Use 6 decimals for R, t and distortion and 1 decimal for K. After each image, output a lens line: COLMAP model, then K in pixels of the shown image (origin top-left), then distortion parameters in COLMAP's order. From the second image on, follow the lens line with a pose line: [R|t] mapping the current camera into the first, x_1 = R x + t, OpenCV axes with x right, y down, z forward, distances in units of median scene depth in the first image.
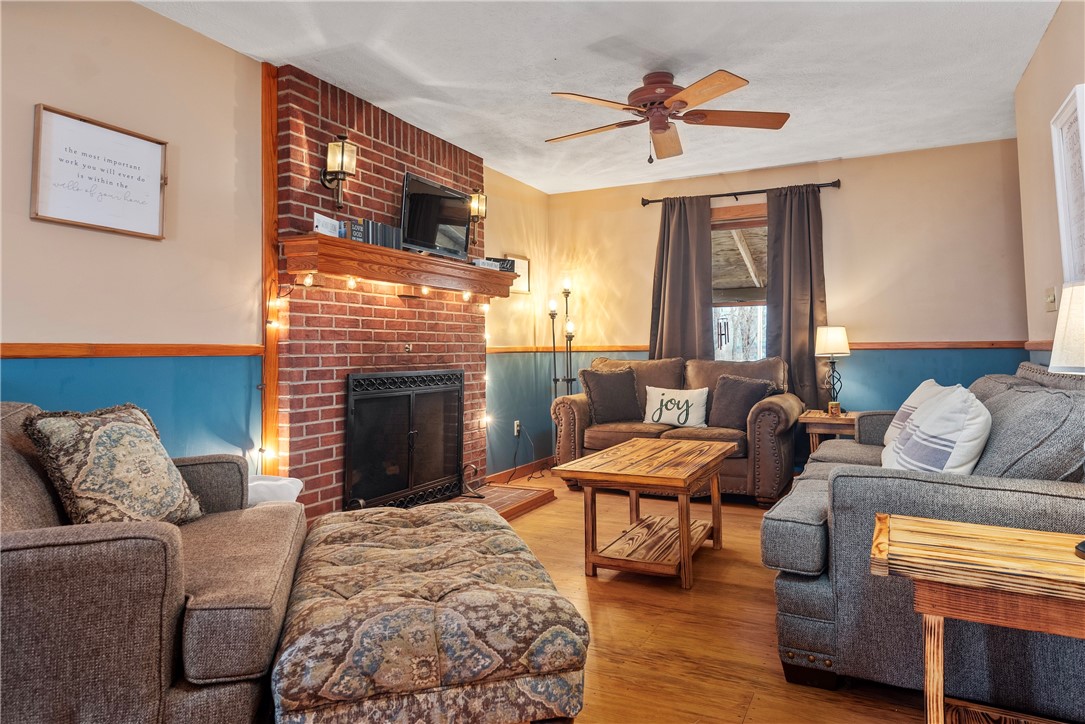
lens RADIAL K [[677.9, 0, 542.6], [0, 677.9, 336.5], [0, 0, 1]] dist [0.000220, -0.000065]
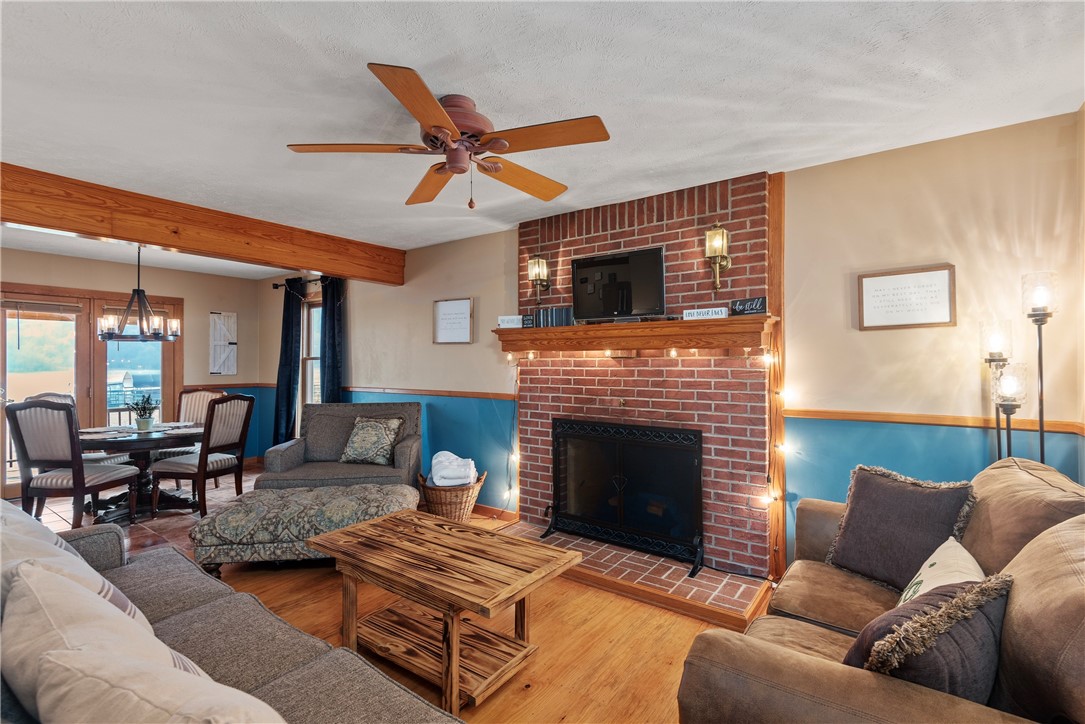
lens RADIAL K [[490.0, 0, 542.5], [0, 490.0, 362.0], [0, 0, 1]] dist [0.043655, -0.023576]
pose [[-0.162856, 0.012509, -0.986571, 0.731759], [0.027047, 0.999600, 0.008209, -0.070679], [0.986279, -0.025347, -0.163129, 1.152799]]
